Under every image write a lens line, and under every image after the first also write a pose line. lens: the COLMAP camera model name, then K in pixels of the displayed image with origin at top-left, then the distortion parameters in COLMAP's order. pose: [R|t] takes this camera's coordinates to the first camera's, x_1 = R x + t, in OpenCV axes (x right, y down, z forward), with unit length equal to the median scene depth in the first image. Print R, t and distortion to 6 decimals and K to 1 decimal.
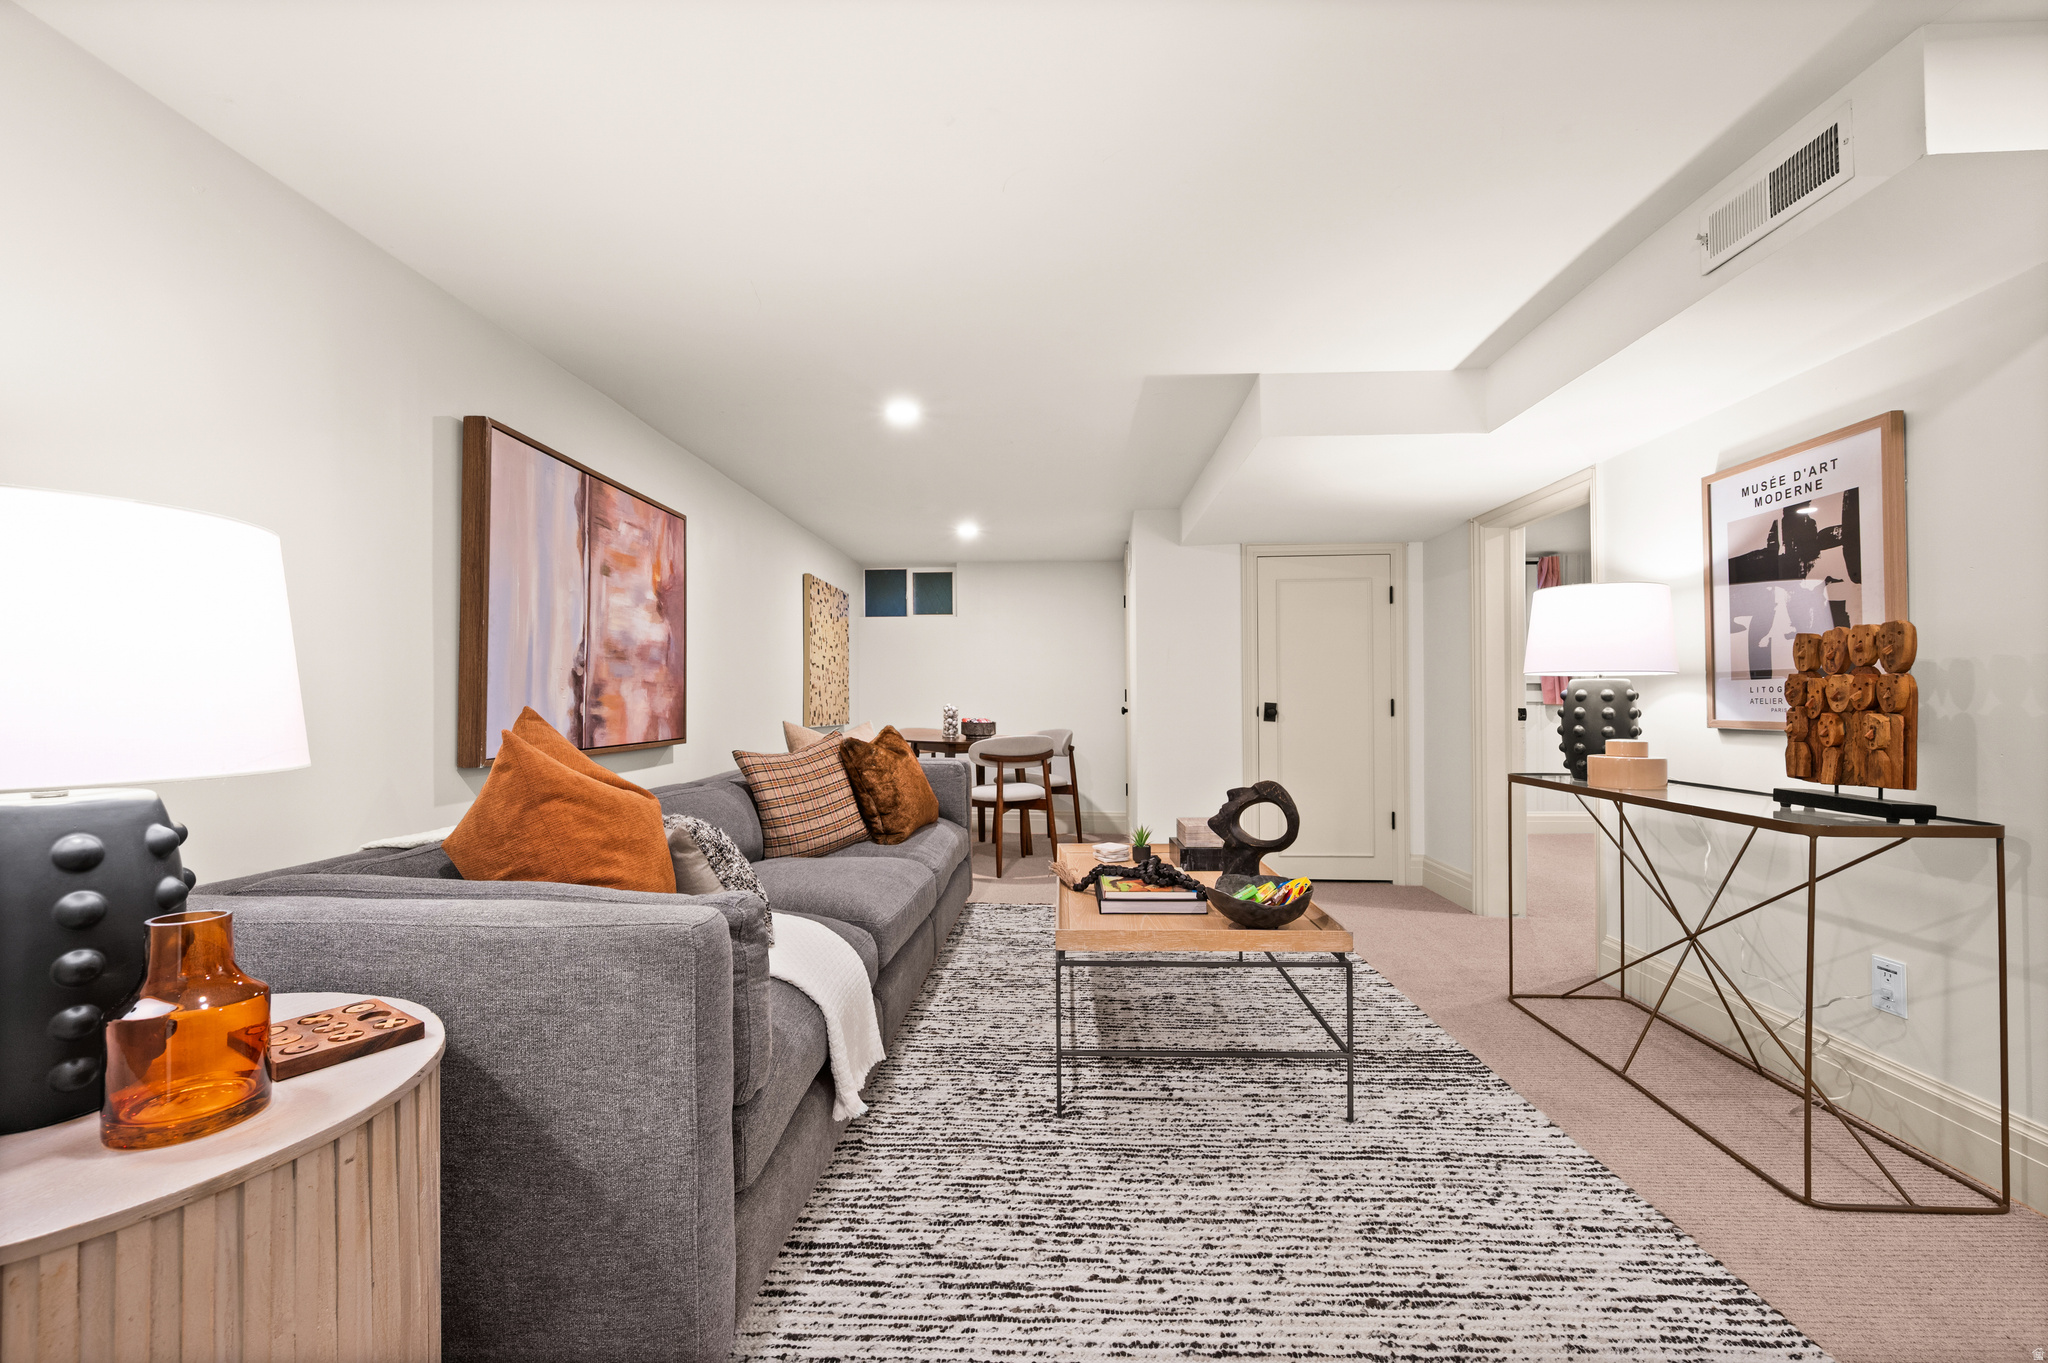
lens RADIAL K [[860.1, 0, 1024.0], [0, 860.1, 681.5], [0, 0, 1]] dist [-0.003660, -0.000211]
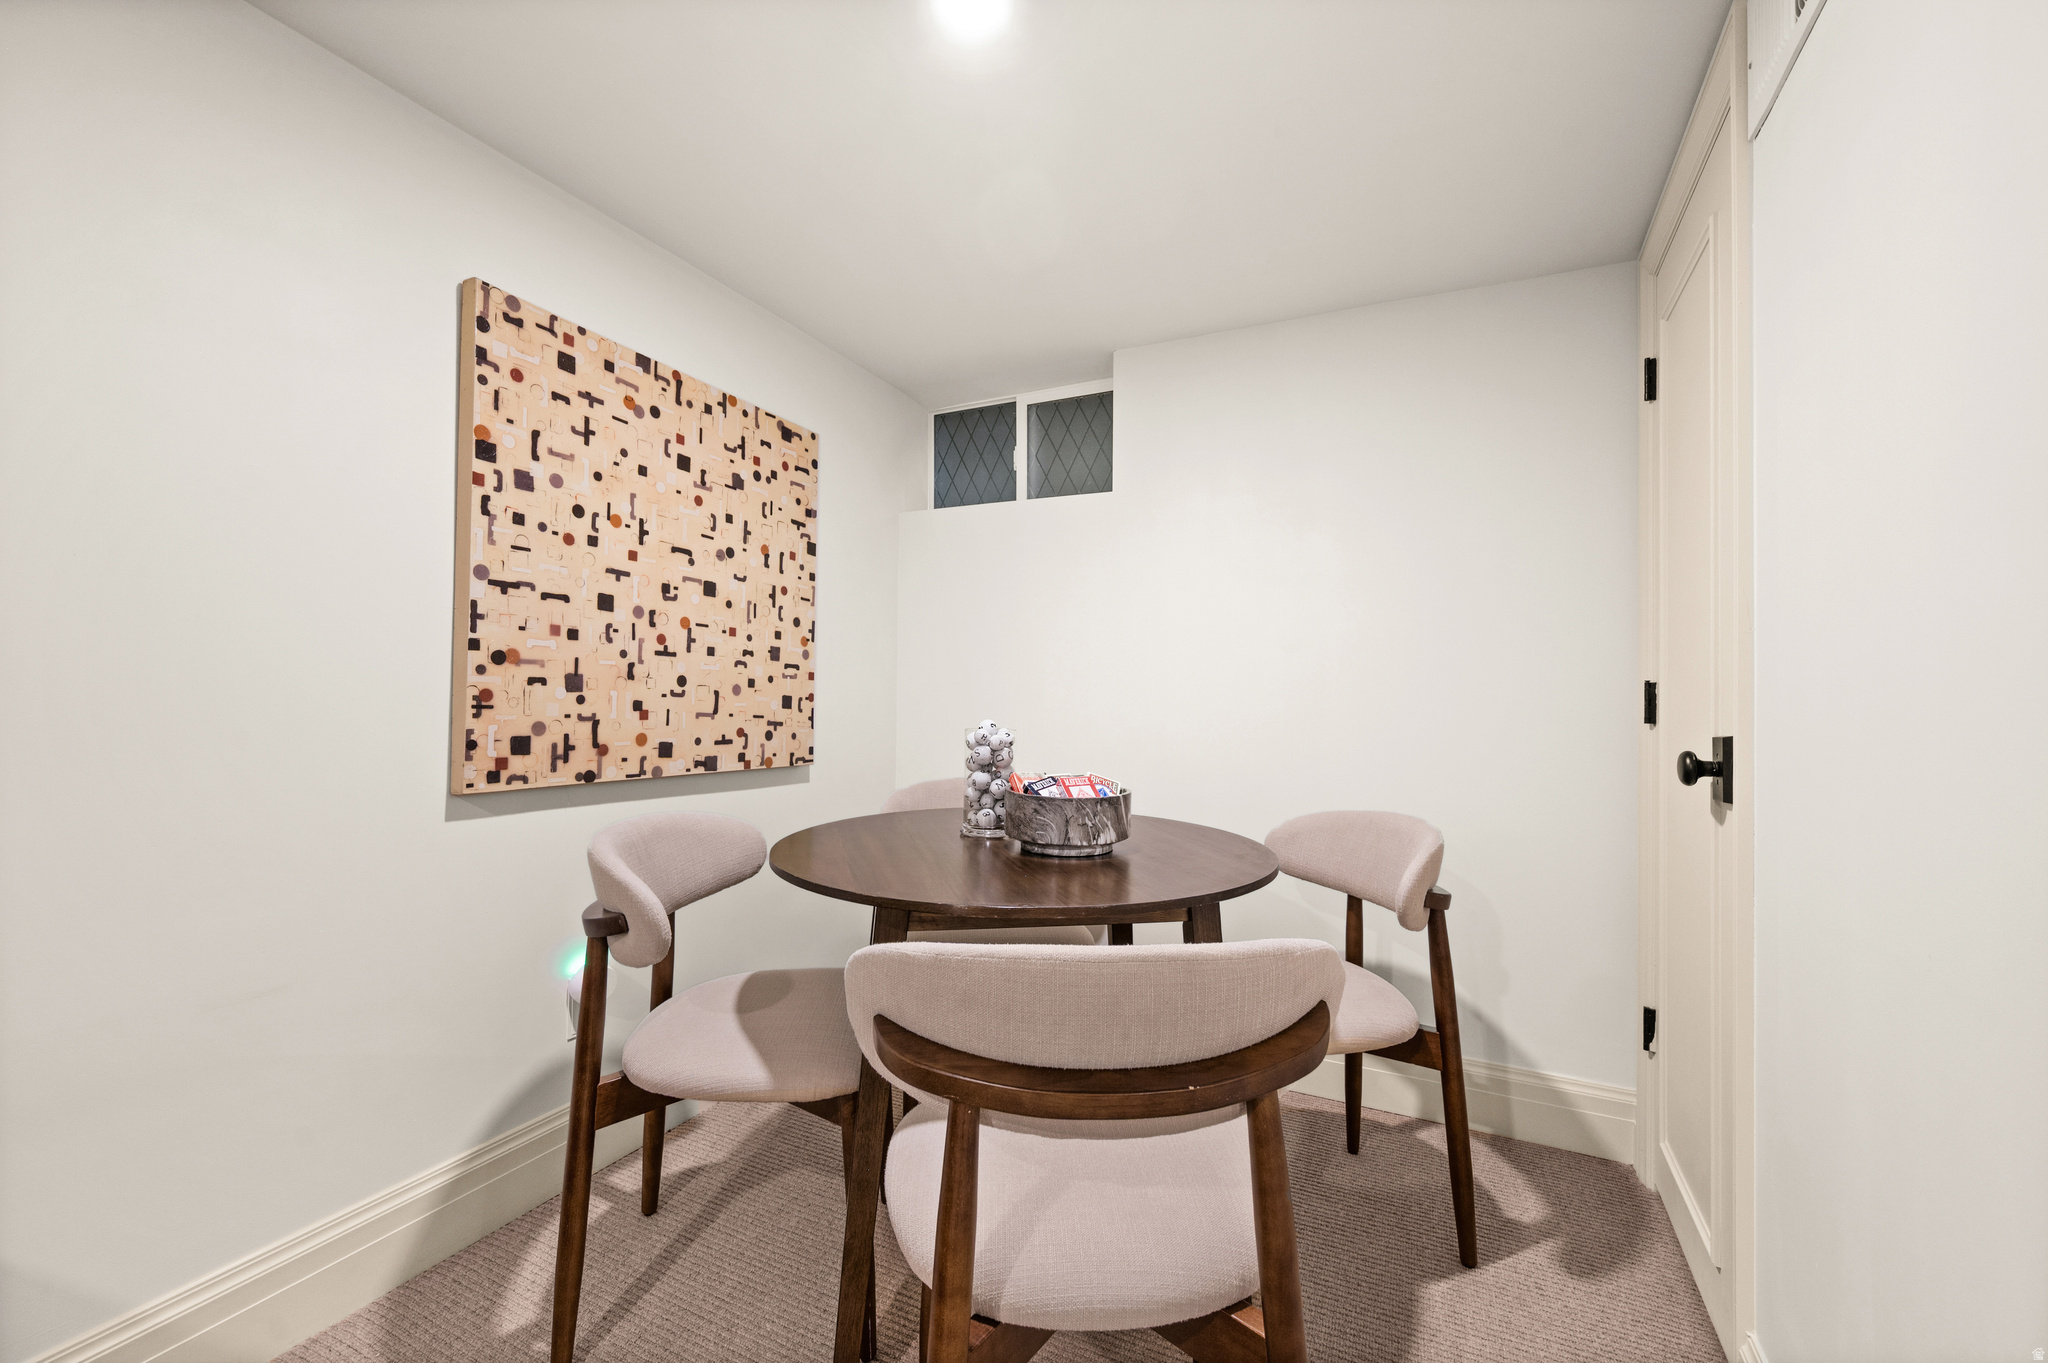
lens RADIAL K [[826.6, 0, 1034.3], [0, 826.6, 678.9], [0, 0, 1]] dist [-0.002517, 0.000151]
pose [[0.919483, 0.000960, -0.393130, 0.078922], [-0.002613, 0.999990, -0.003669, 0.026994], [0.393122, 0.004400, 0.919476, 1.500998]]
